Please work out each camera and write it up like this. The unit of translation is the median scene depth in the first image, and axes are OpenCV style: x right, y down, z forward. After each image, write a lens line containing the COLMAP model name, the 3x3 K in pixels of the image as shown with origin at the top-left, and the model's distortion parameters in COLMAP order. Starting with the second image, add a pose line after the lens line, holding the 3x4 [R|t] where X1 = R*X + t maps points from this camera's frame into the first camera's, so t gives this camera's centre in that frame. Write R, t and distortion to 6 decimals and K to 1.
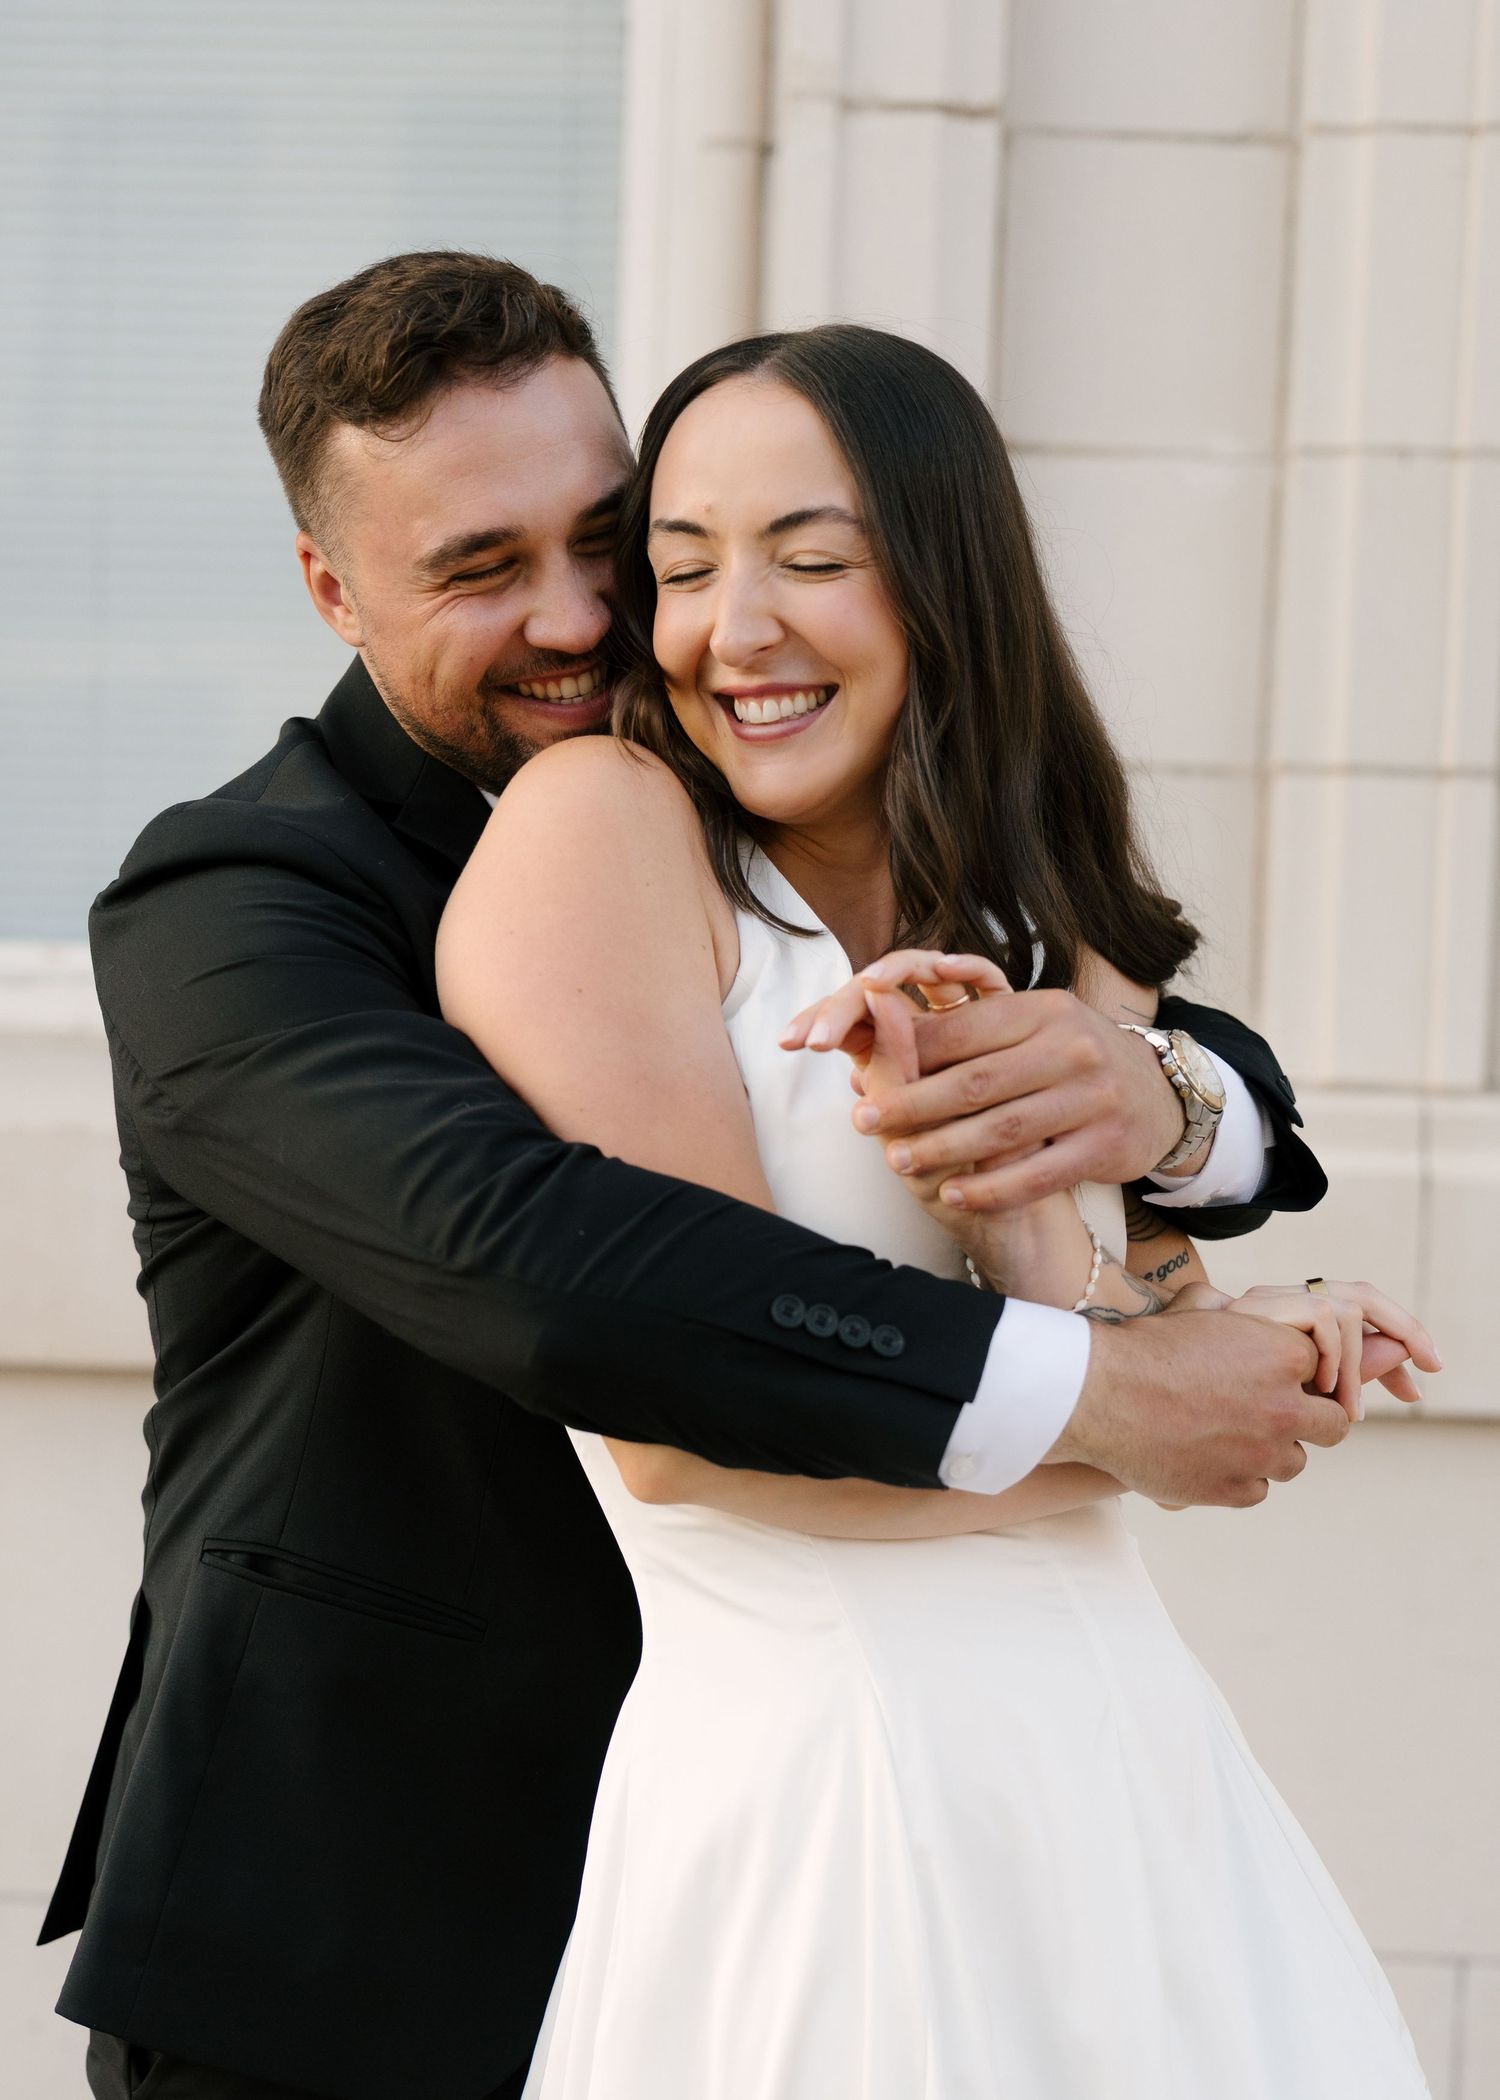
lens RADIAL K [[3498.6, 0, 753.1], [0, 3498.6, 1056.7], [0, 0, 1]] dist [0.046465, 0.000000]
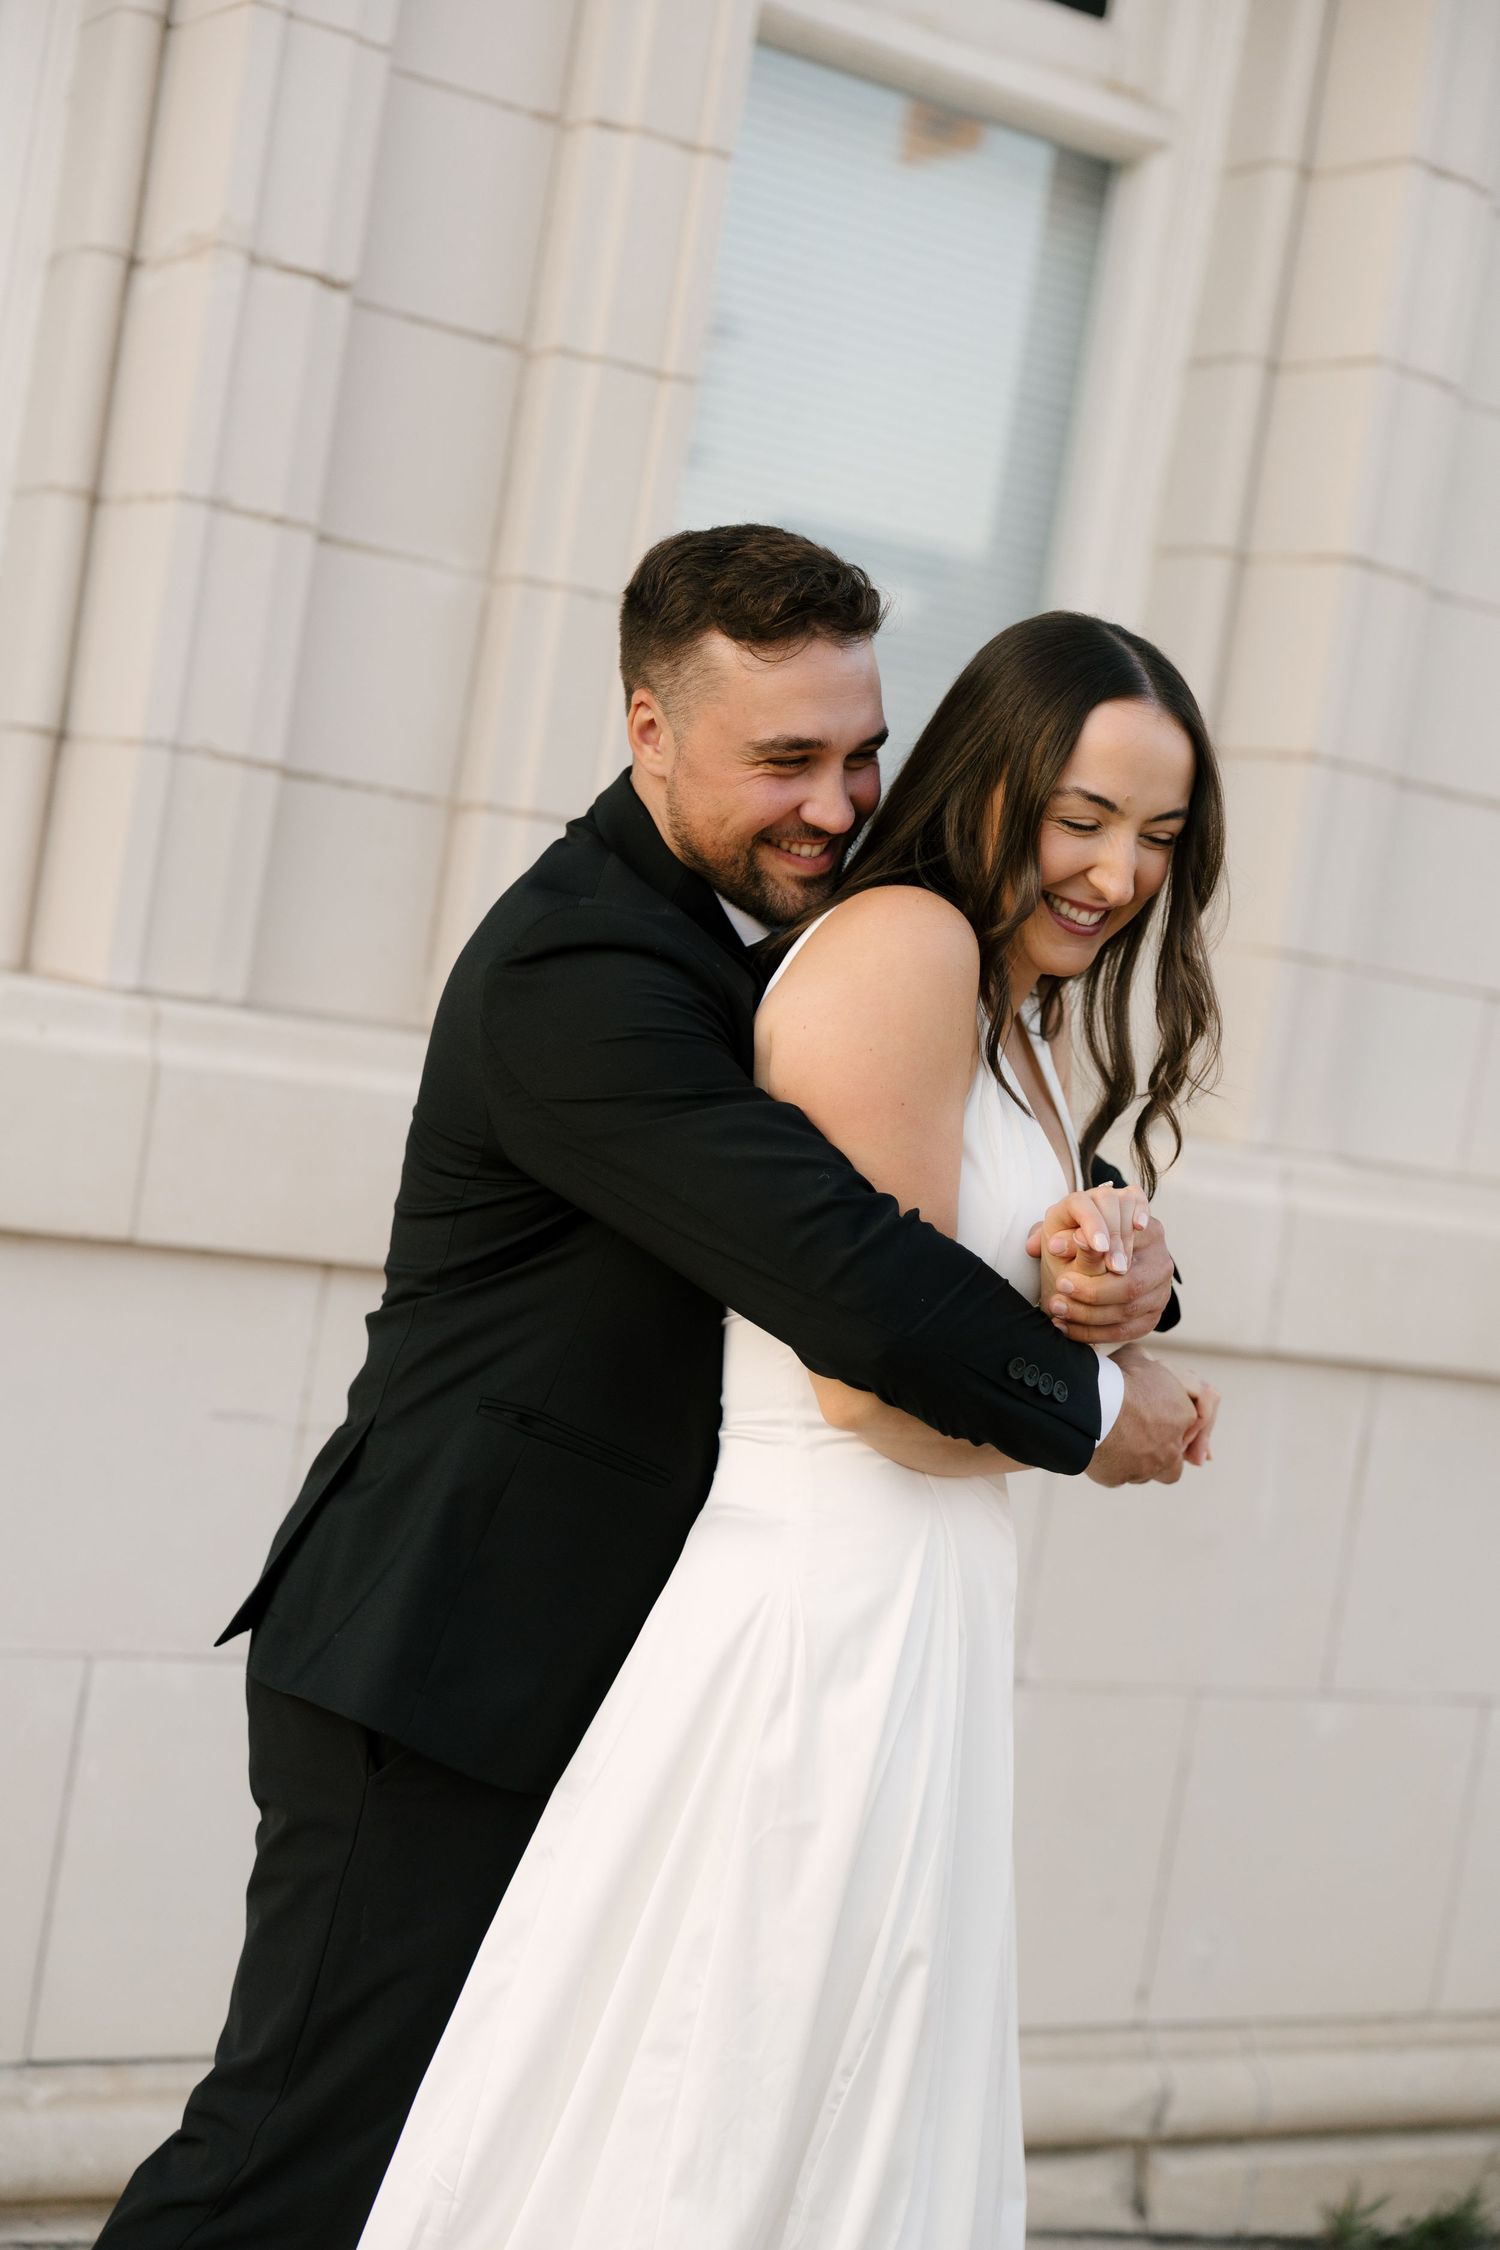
lens RADIAL K [[3303.4, 0, 730.1], [0, 3303.4, 1106.7], [0, 0, 1]] dist [-0.019609, 0.000000]
pose [[0.852813, 0.081914, 0.515752, -0.425875], [-0.109040, 0.993783, 0.022464, -0.005313], [-0.510706, -0.075396, 0.856443, -0.165883]]
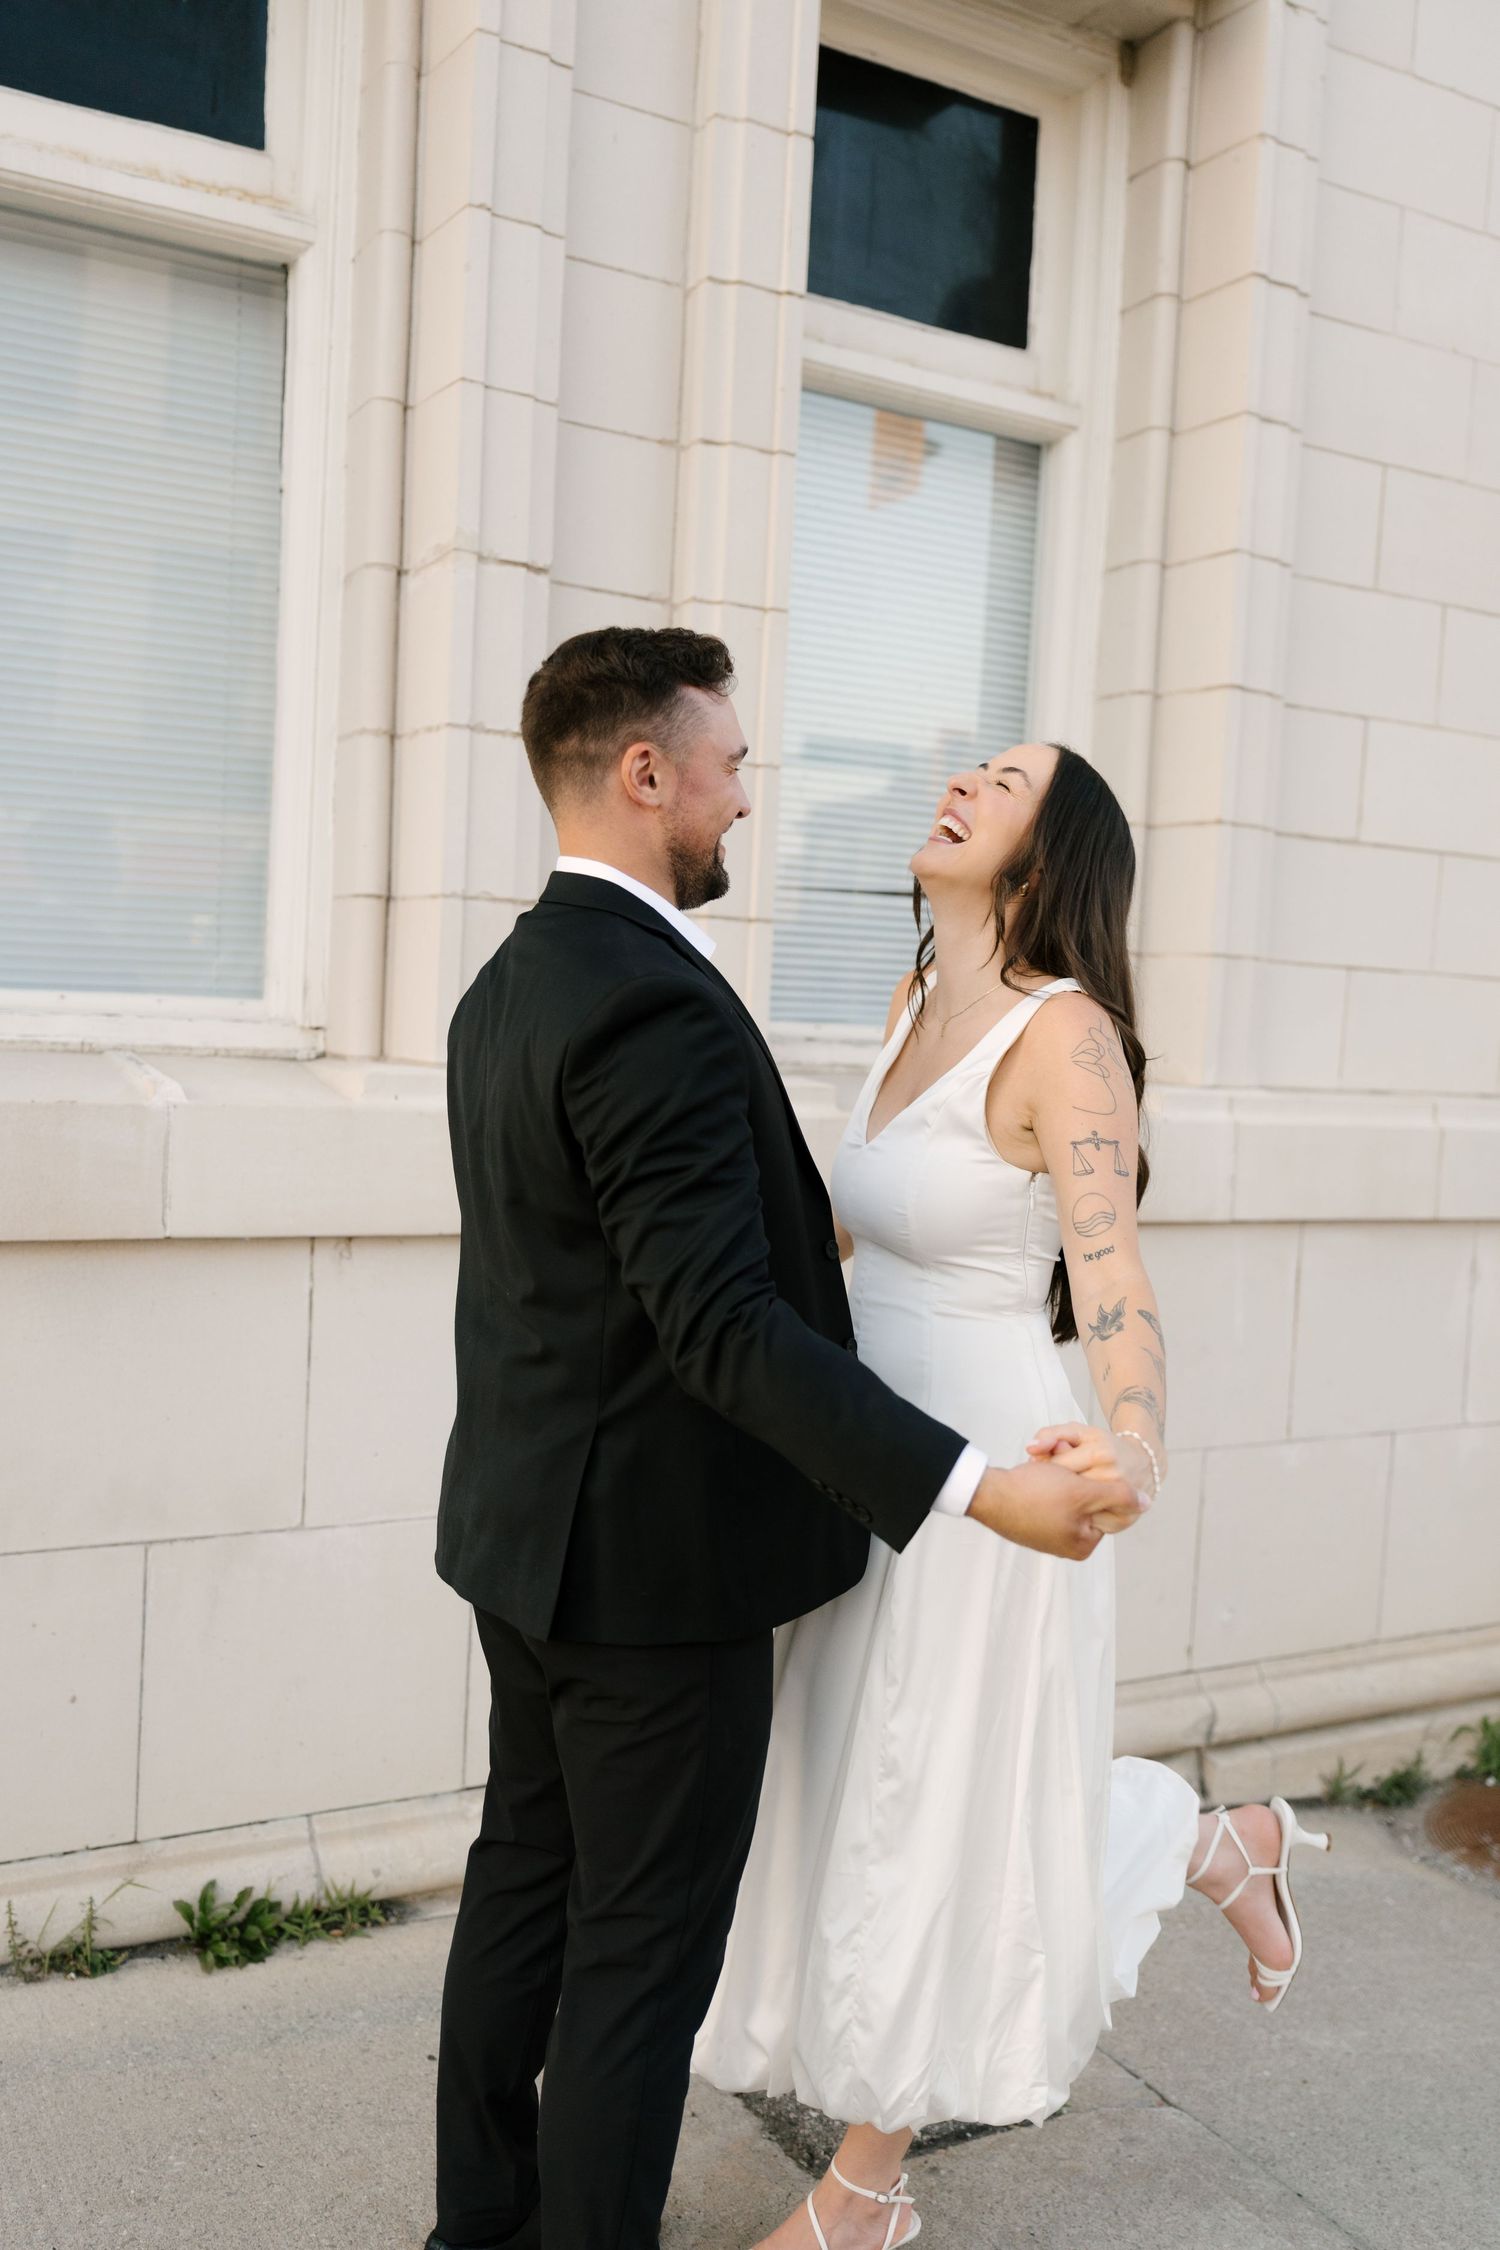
lens RADIAL K [[1915.9, 0, 740.1], [0, 1915.9, 1136.5], [0, 0, 1]] dist [-0.017596, -0.009254]
pose [[0.876277, -0.022920, 0.481262, -0.354268], [0.000117, 0.998878, 0.047358, -0.006708], [-0.481807, -0.041442, 0.875297, 0.008006]]
